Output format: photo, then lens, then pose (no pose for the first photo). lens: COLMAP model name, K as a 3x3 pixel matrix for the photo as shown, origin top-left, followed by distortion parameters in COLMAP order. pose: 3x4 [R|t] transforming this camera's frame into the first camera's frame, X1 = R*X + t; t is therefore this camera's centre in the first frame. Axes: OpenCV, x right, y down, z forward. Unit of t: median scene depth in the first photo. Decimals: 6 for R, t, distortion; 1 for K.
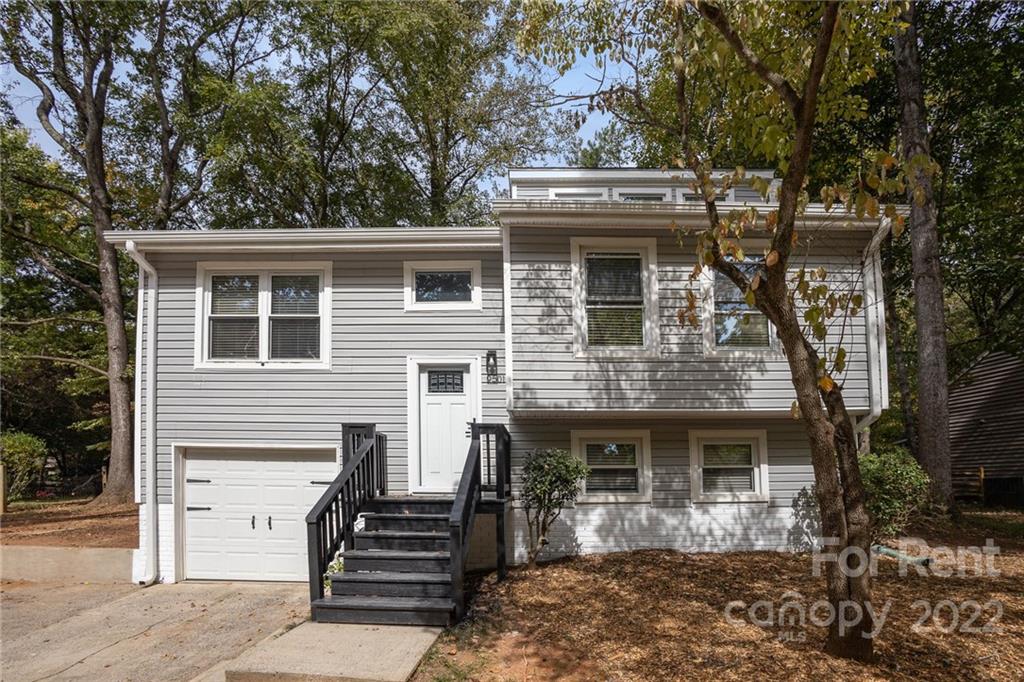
lens RADIAL K [[457.1, 0, 511.6], [0, 457.1, 426.1], [0, 0, 1]] dist [-0.015763, 0.000123]
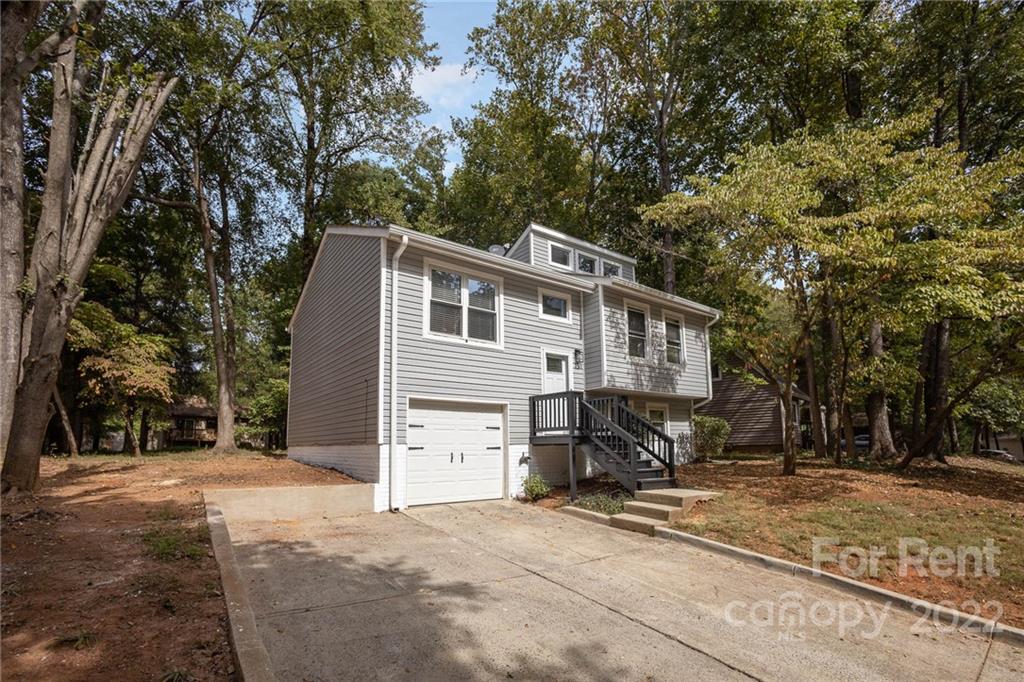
lens RADIAL K [[433.8, 0, 507.6], [0, 433.8, 338.9], [0, 0, 1]] dist [-0.012987, 0.000220]
pose [[0.797460, 0.129602, 0.589289, -1.225770], [-0.067075, 0.989647, -0.126883, 0.016588], [-0.599632, 0.061657, 0.797897, -0.132769]]
